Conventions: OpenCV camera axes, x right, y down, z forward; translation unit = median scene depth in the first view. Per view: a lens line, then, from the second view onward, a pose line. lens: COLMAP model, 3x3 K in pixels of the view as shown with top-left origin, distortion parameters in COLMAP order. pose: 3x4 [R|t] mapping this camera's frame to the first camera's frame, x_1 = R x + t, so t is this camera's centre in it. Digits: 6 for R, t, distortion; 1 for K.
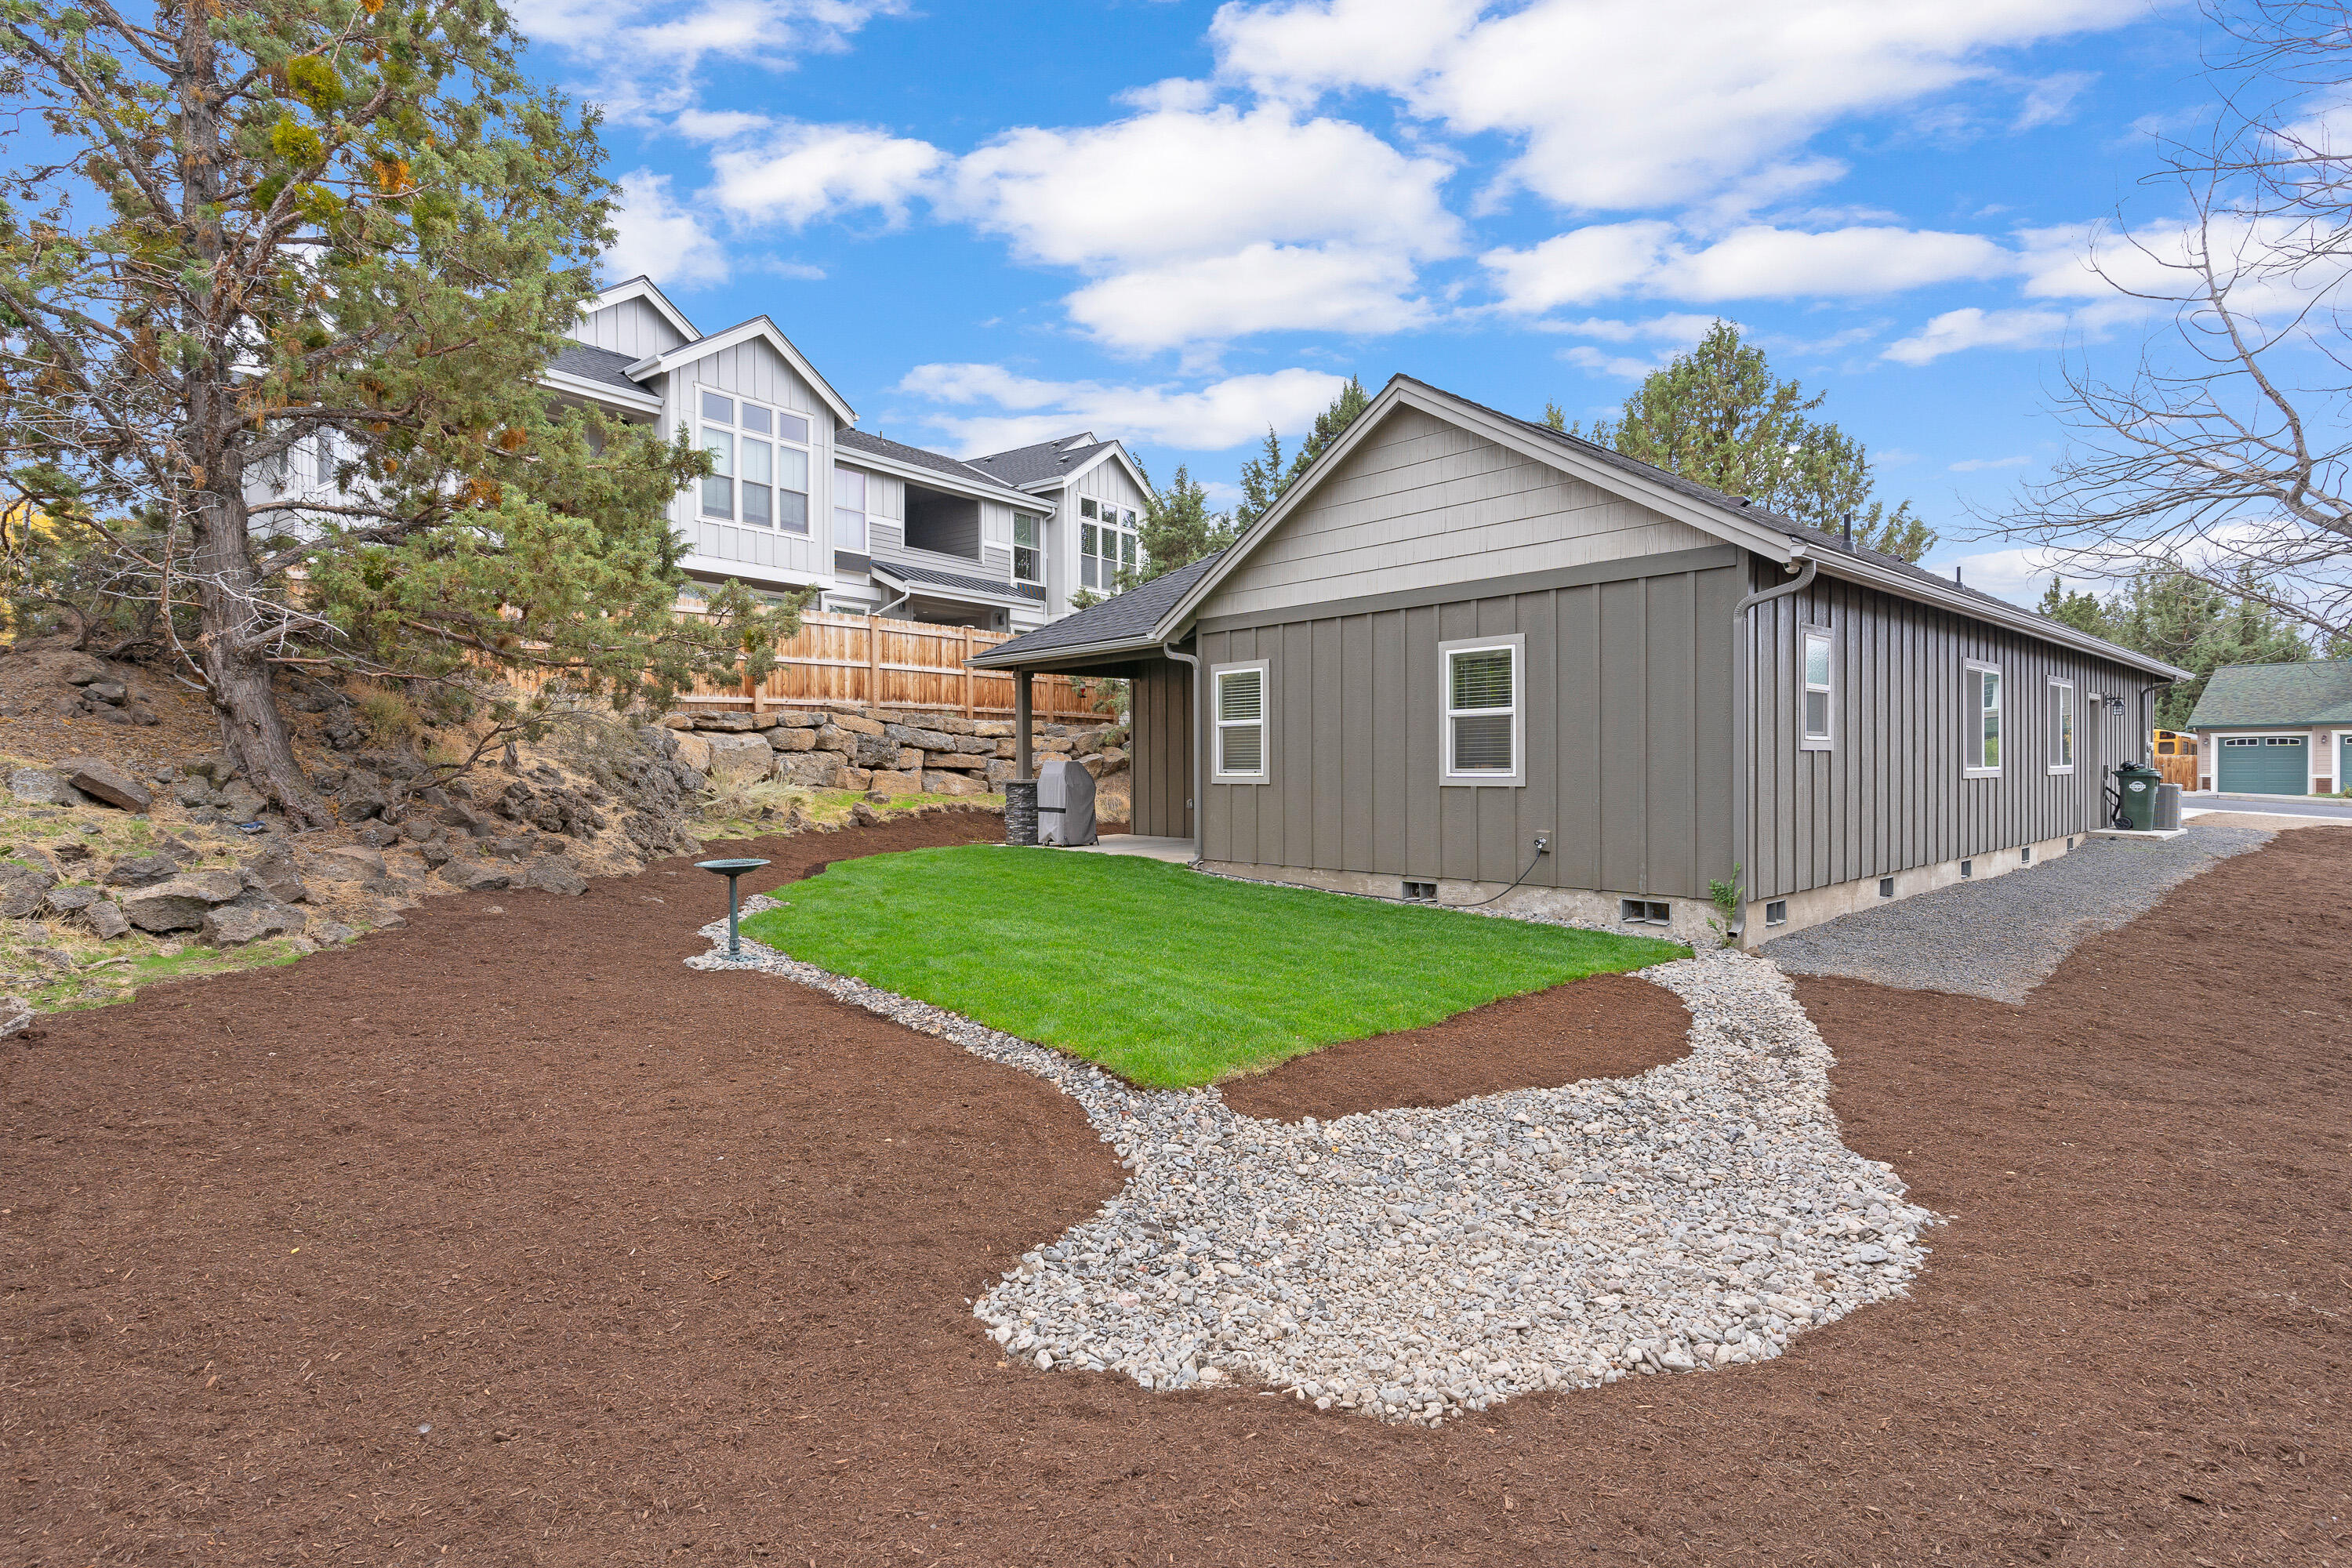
lens RADIAL K [[1173.7, 0, 1167.2], [0, 1173.7, 780.3], [0, 0, 1]] dist [-0.010721, 0.003677]
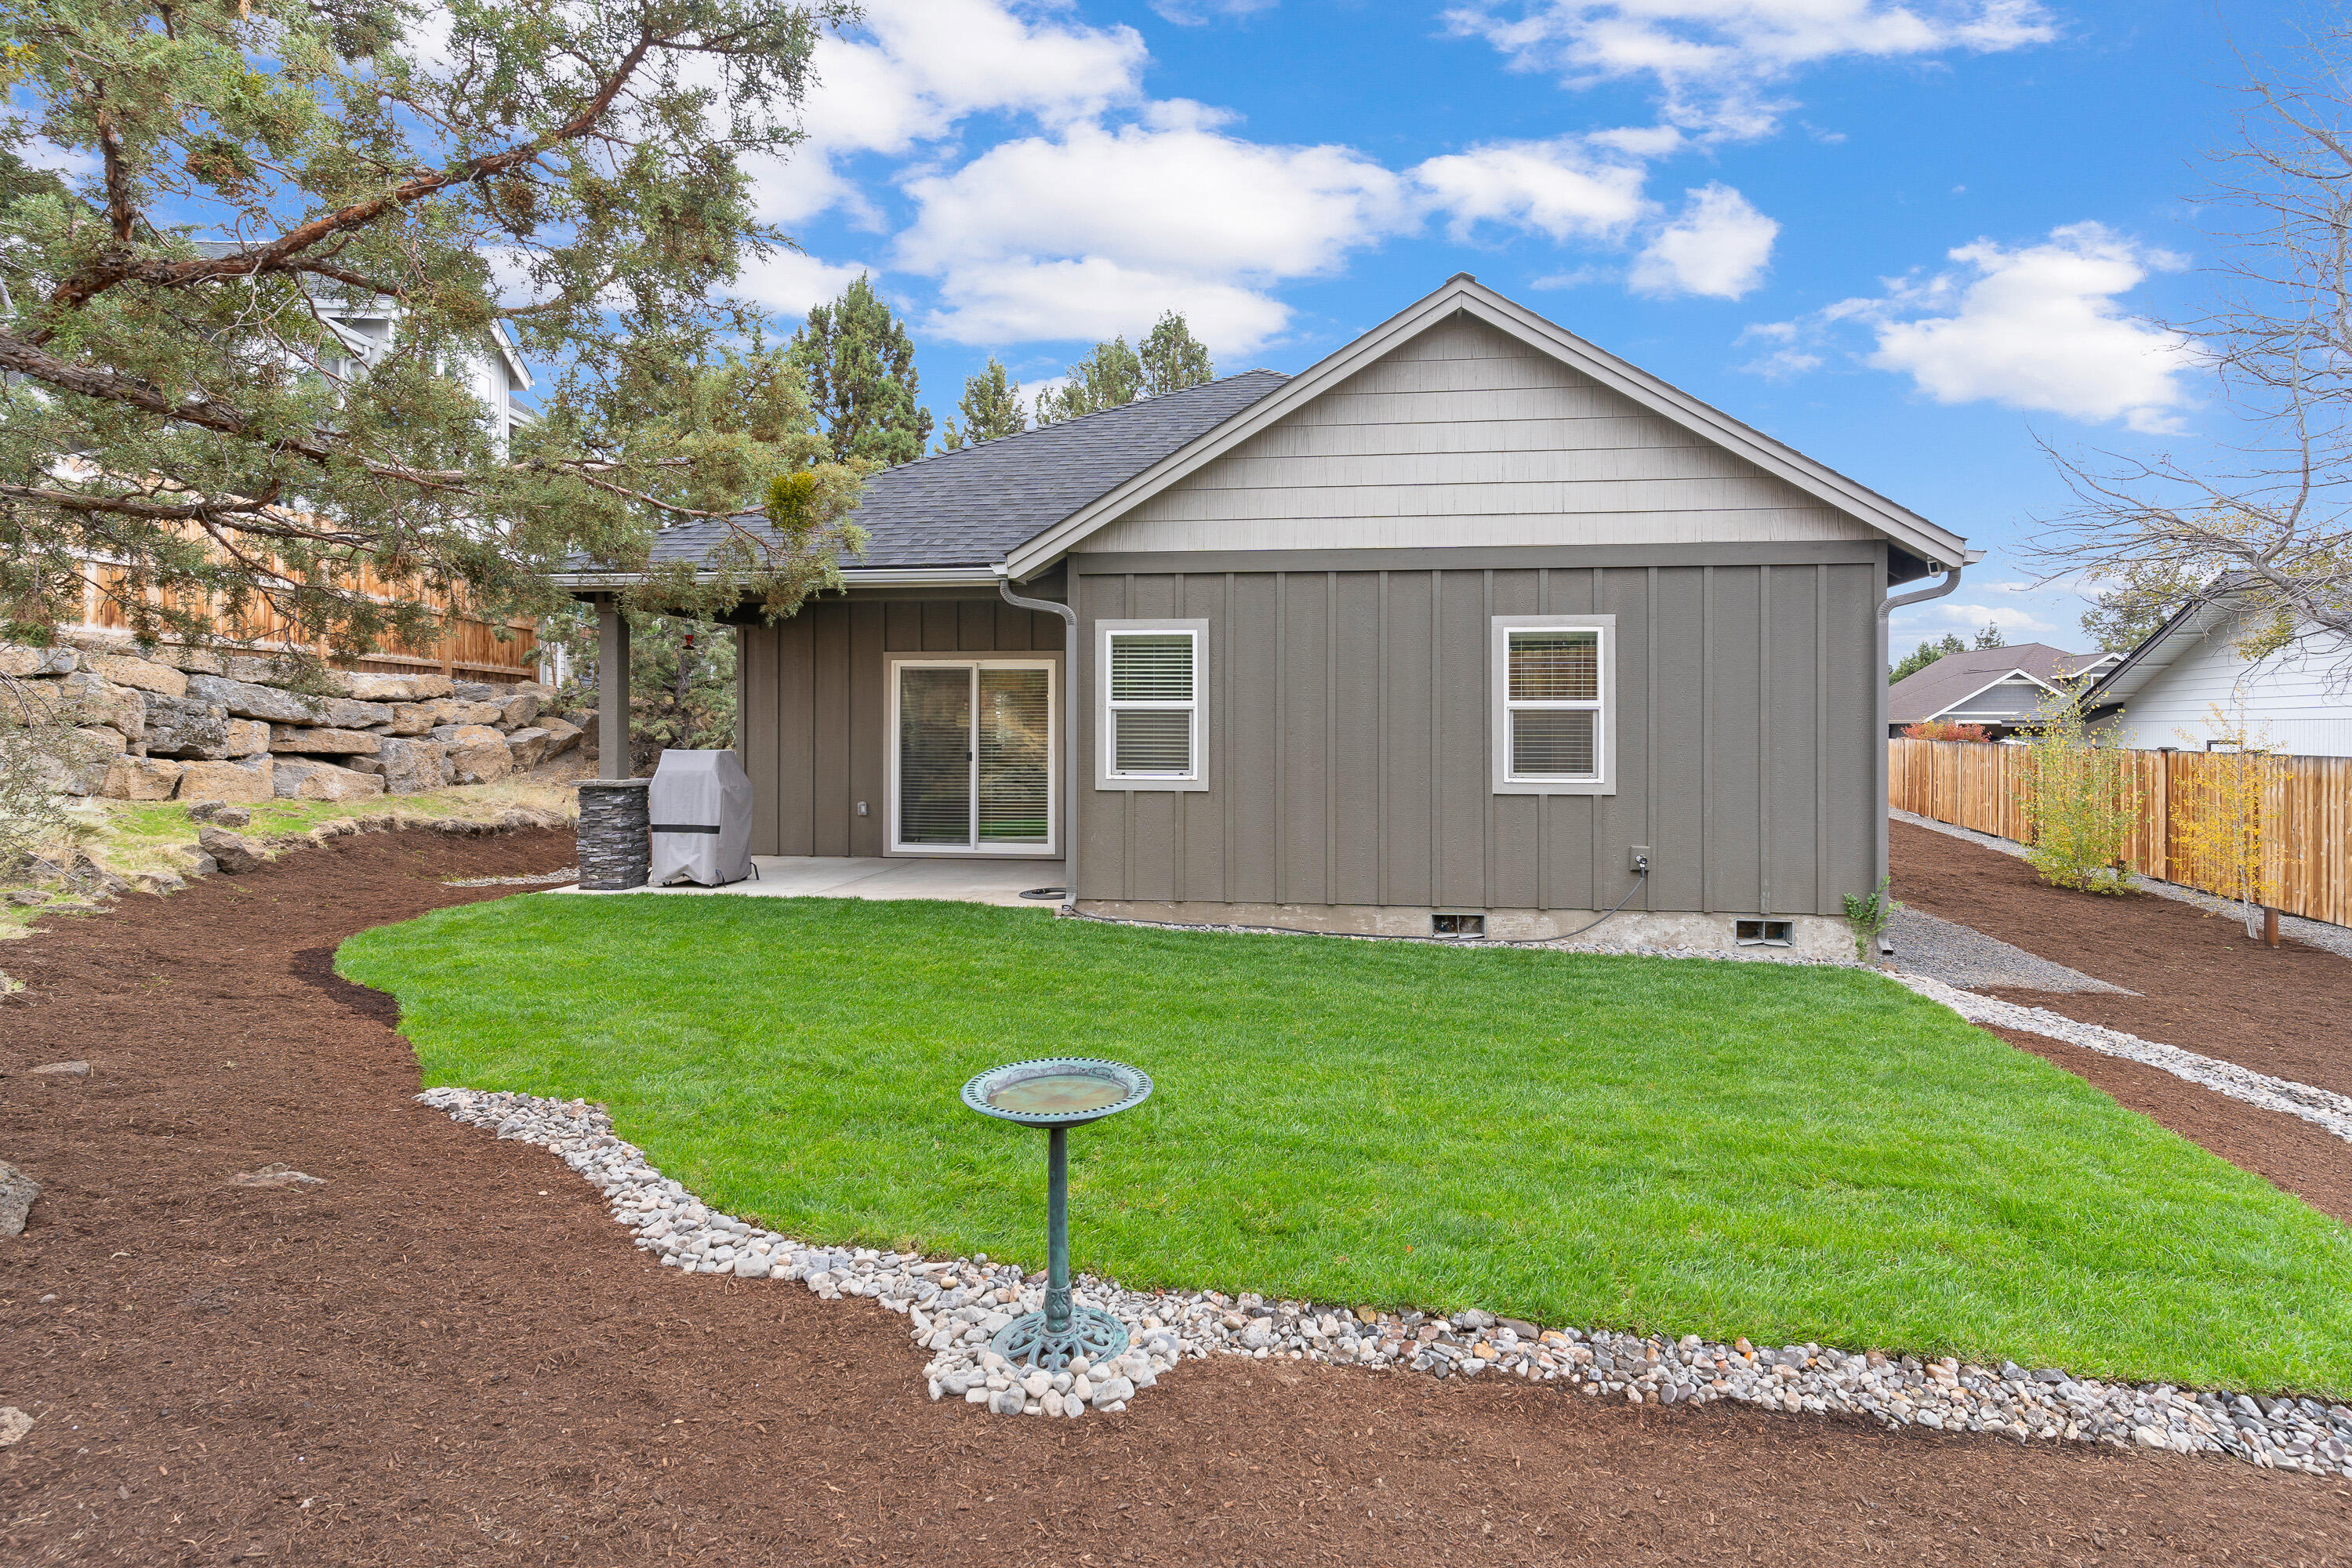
lens RADIAL K [[1173.7, 0, 1222.1], [0, 1173.7, 722.4], [0, 0, 1]] dist [-0.010721, 0.003677]
pose [[0.750376, 0.010365, 0.660930, -0.390703], [0.000400, 0.999870, -0.016134, -0.027735], [-0.661012, 0.012371, 0.750274, 0.456282]]
